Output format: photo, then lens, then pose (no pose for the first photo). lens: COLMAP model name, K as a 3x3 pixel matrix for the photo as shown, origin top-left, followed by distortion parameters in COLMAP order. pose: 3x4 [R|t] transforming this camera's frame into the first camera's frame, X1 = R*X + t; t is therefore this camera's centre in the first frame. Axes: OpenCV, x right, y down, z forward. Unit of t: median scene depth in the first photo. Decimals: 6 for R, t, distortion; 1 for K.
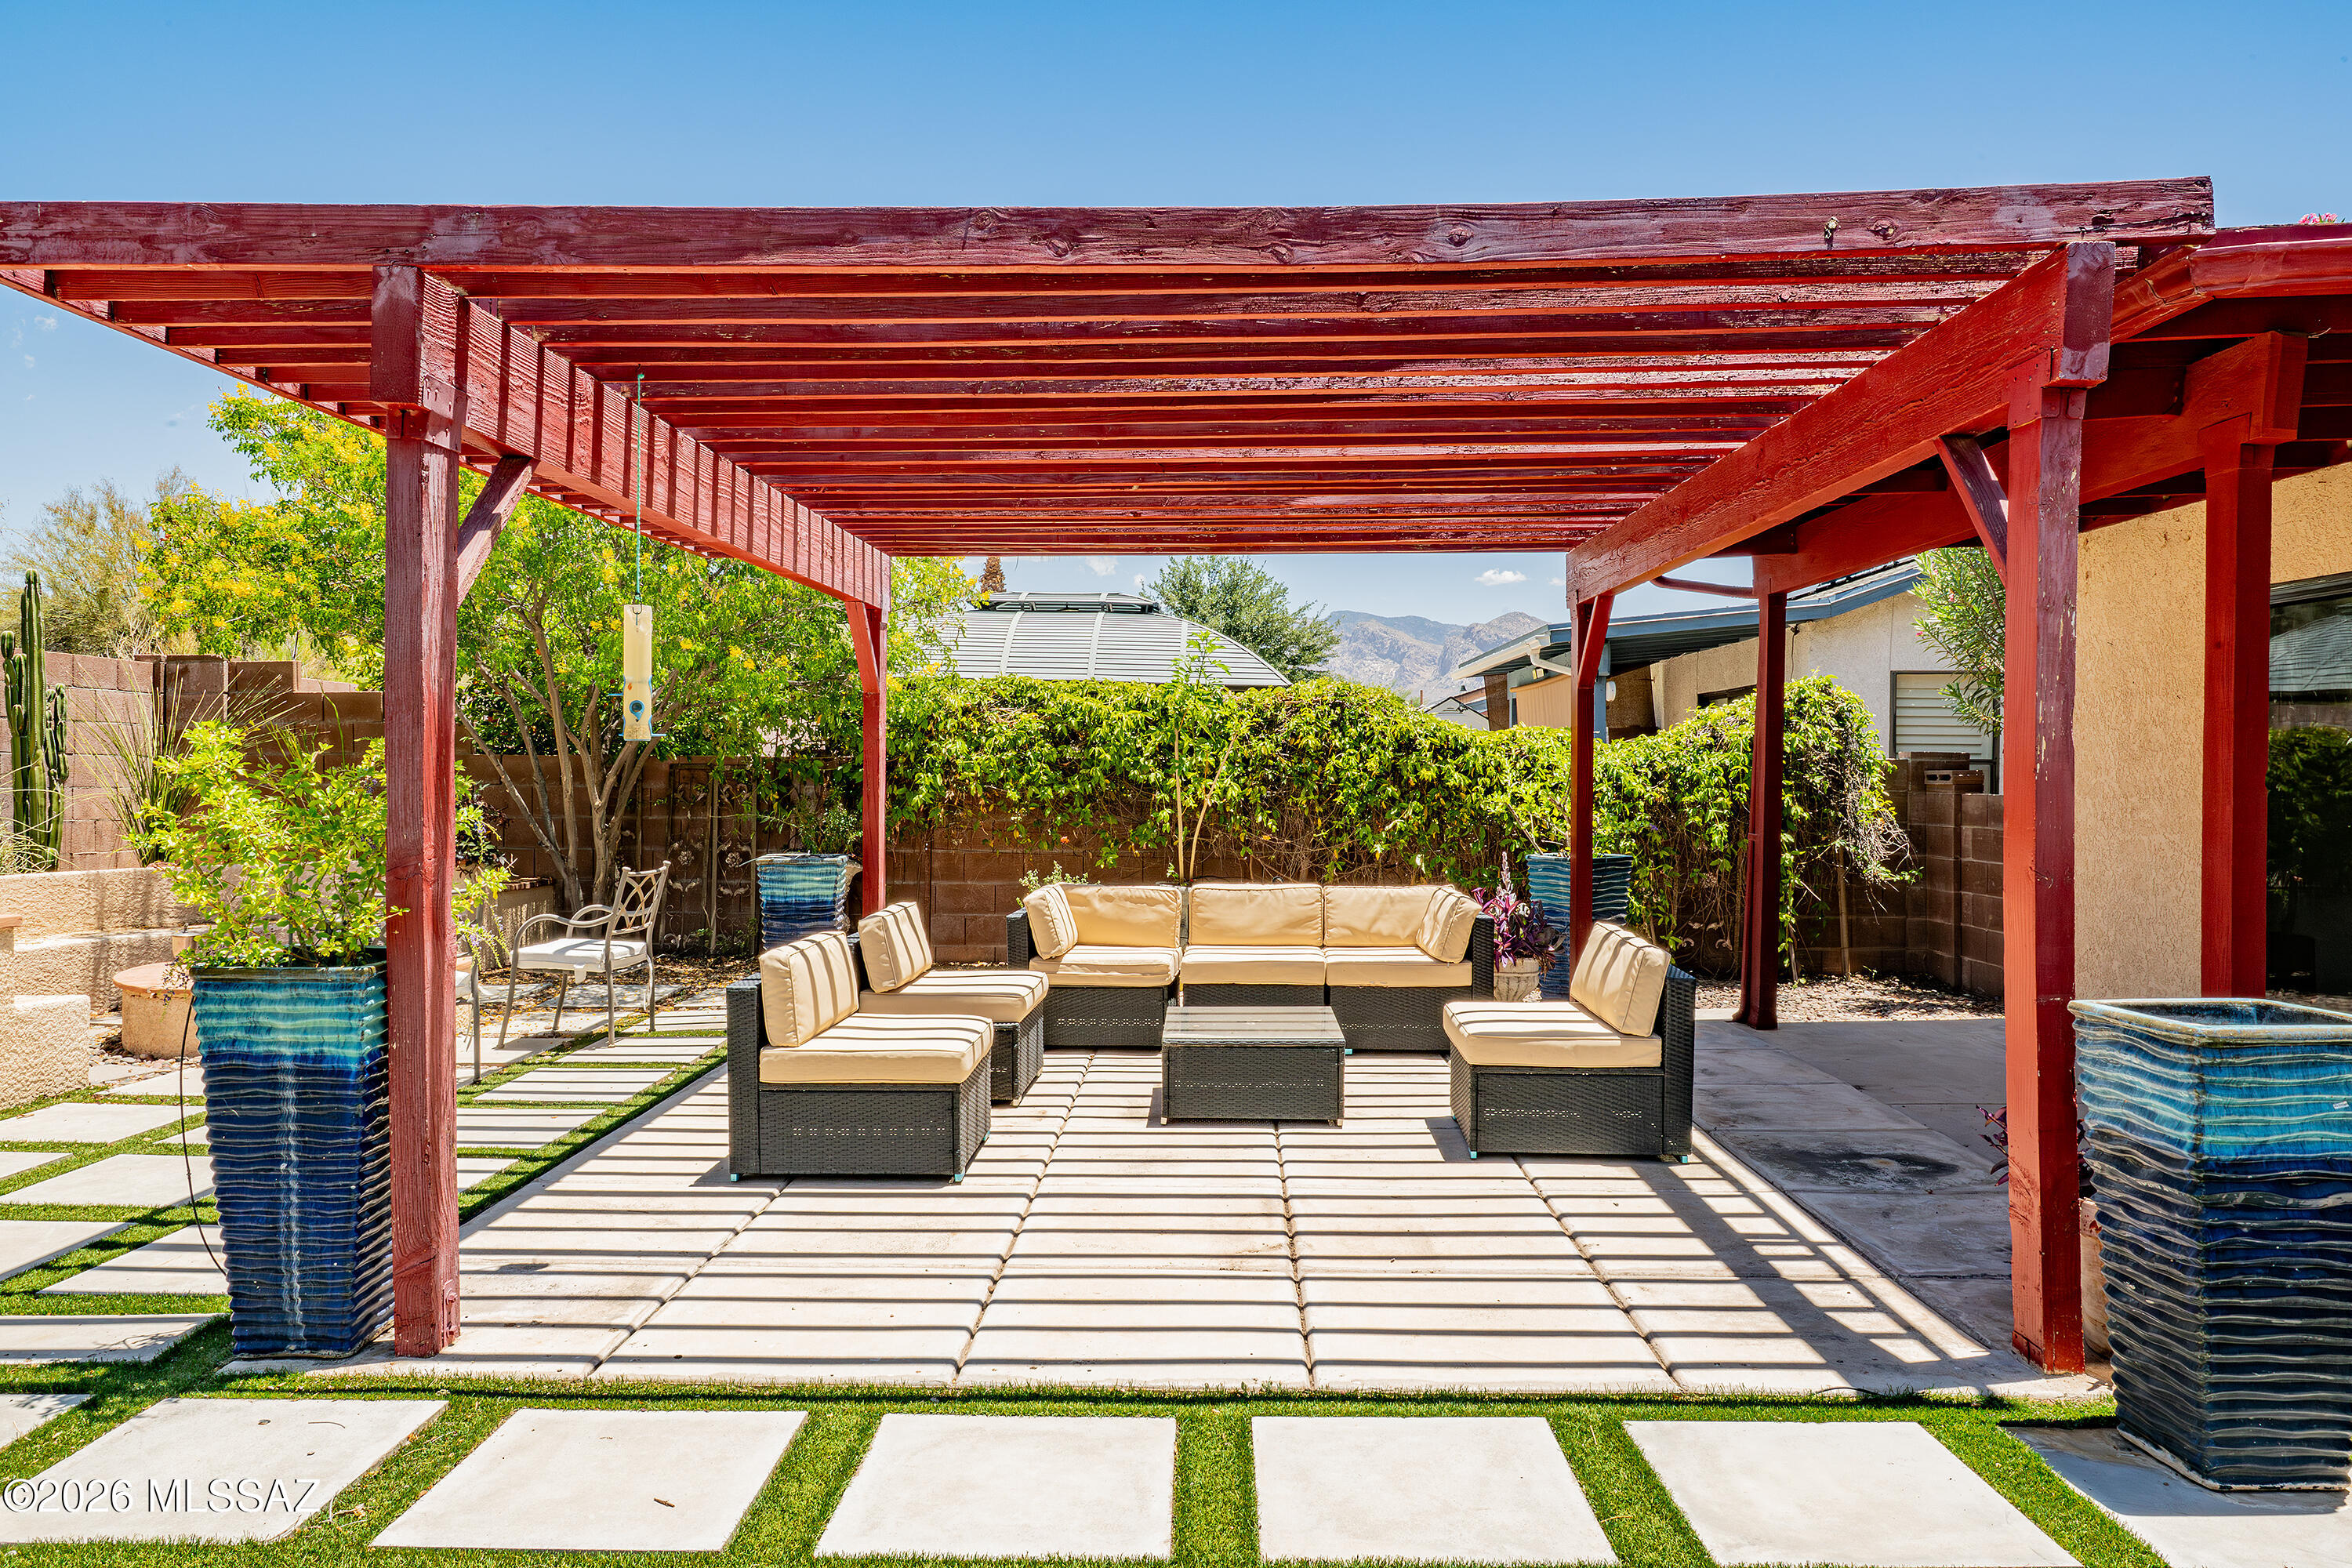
lens RADIAL K [[1575.1, 0, 1173.5], [0, 1575.1, 793.1], [0, 0, 1]] dist [-0.002097, 0.000086]
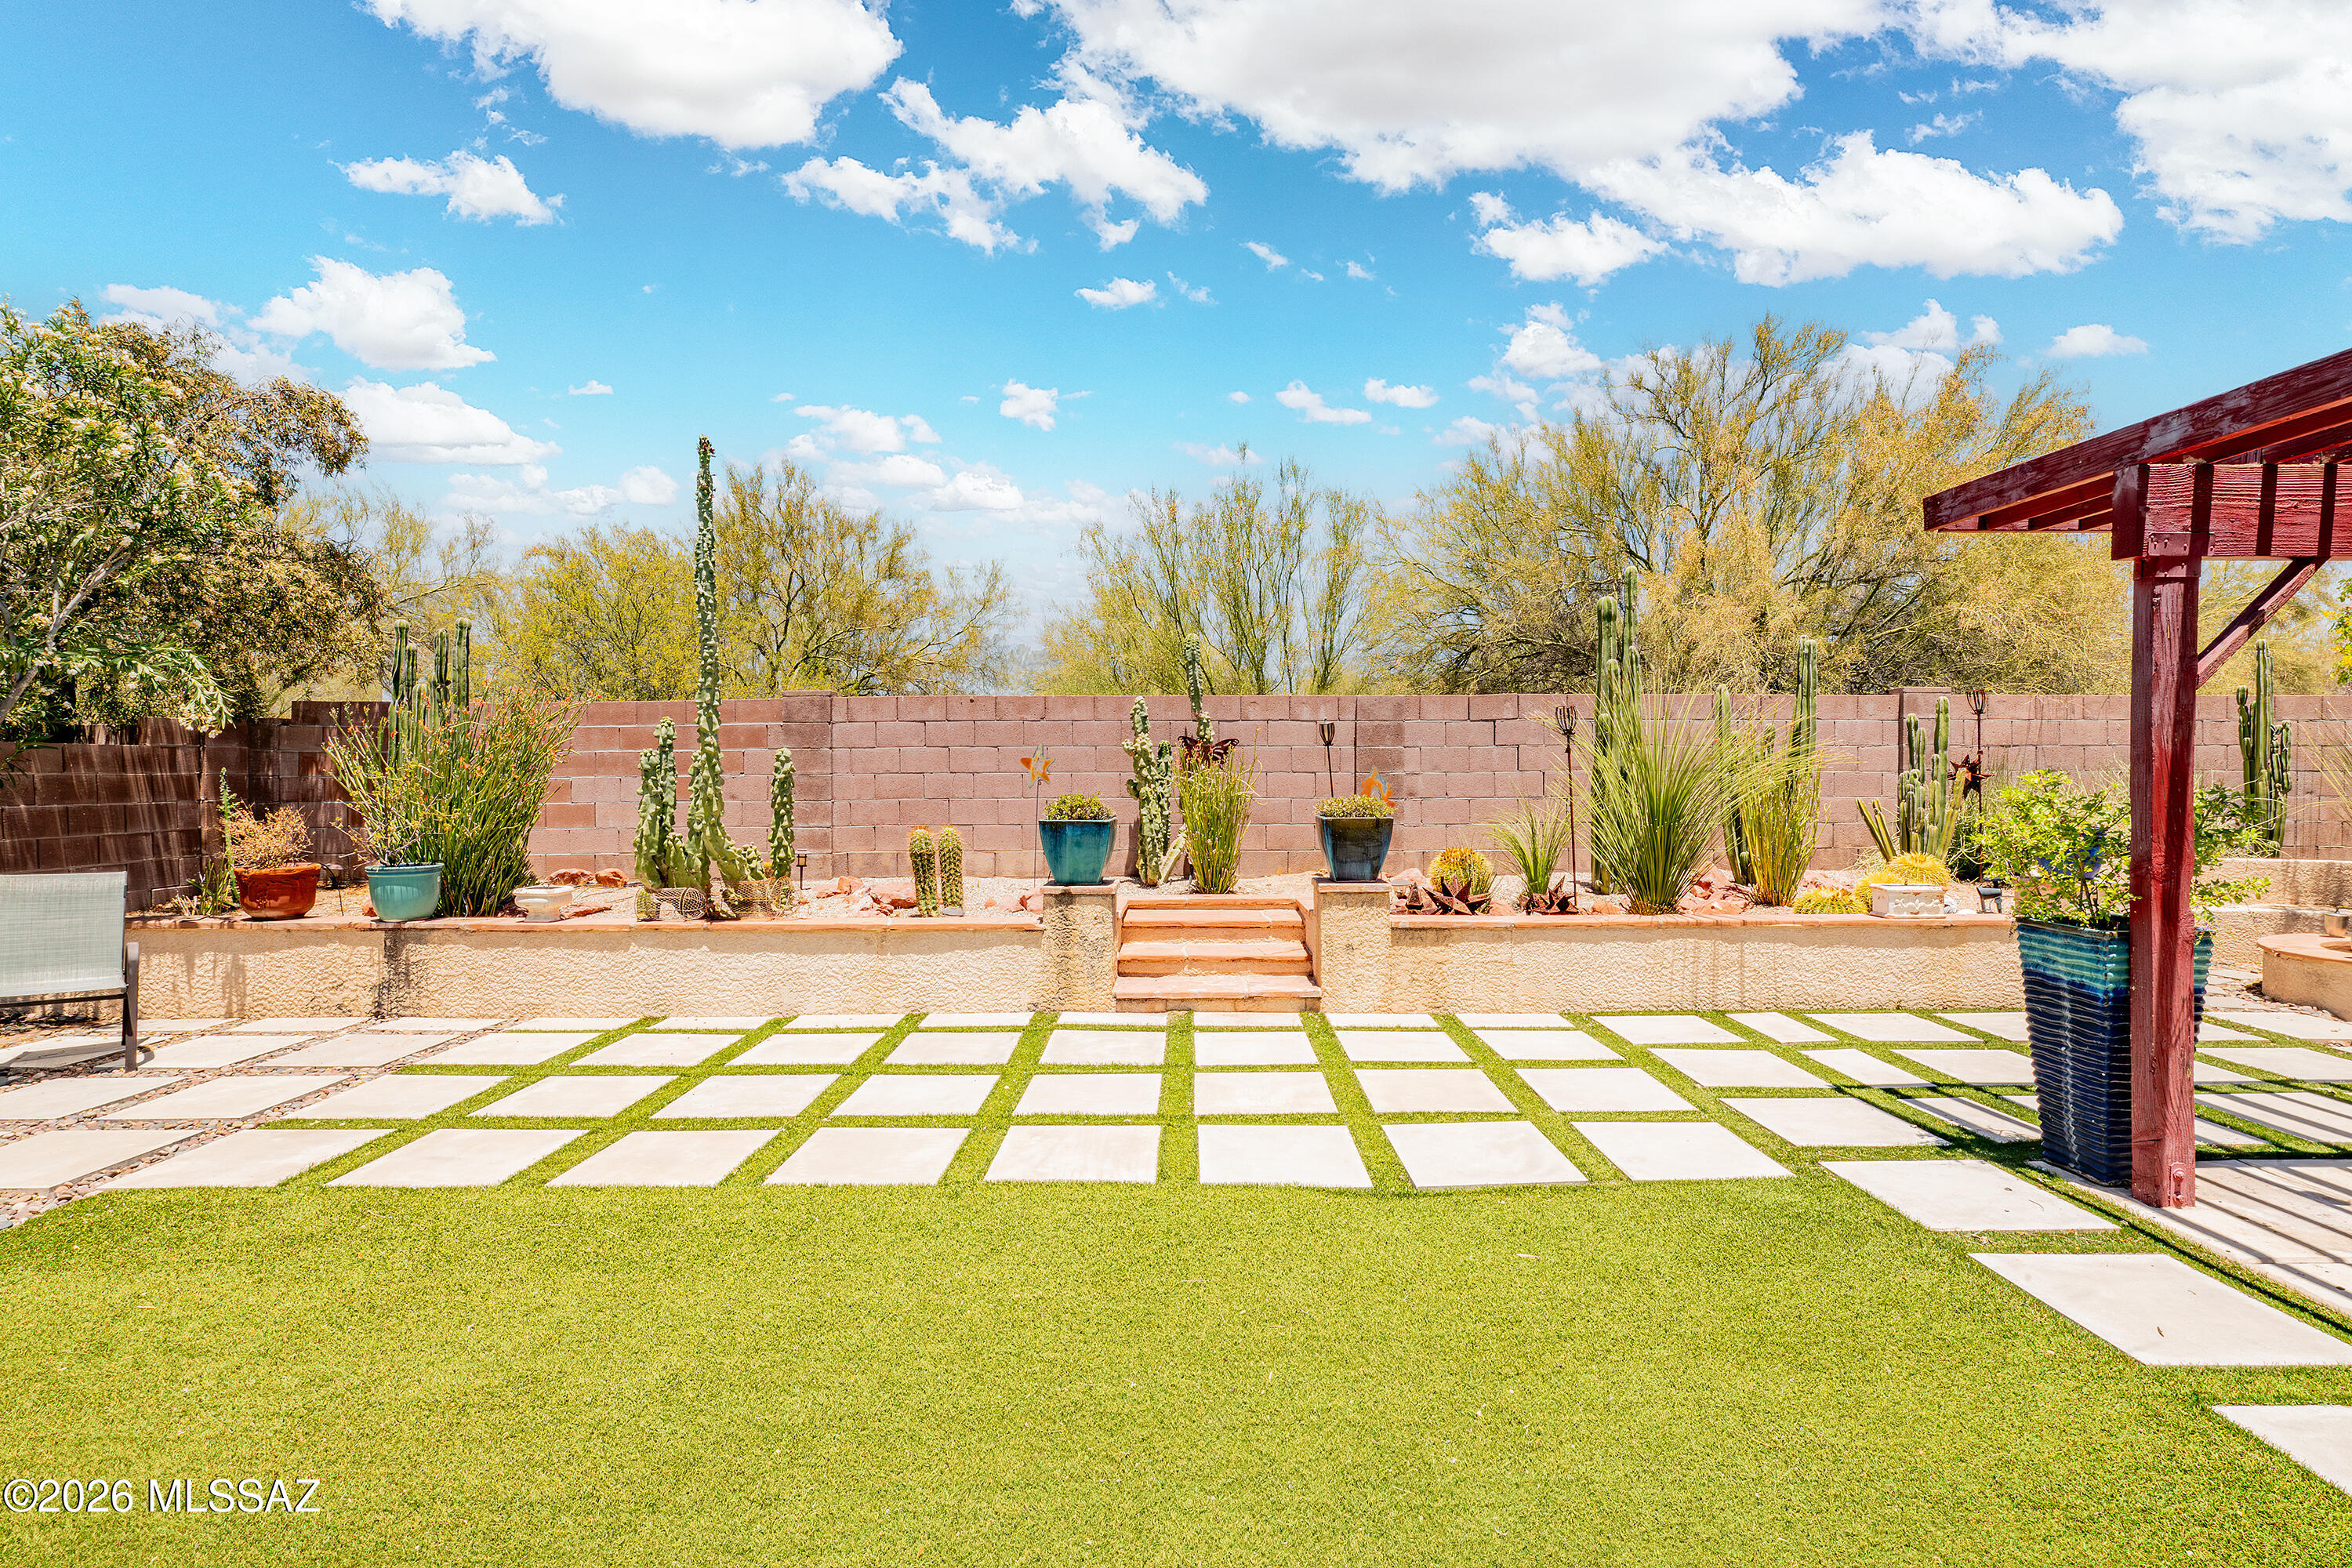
lens RADIAL K [[1110.8, 0, 1181.5], [0, 1110.8, 776.5], [0, 0, 1]] dist [0.000200, 0.000104]
pose [[0.010830, 0.003714, -0.999934, 0.554650], [-0.010507, 0.999938, 0.003600, -0.034328], [0.999886, 0.010467, 0.010868, 0.089874]]
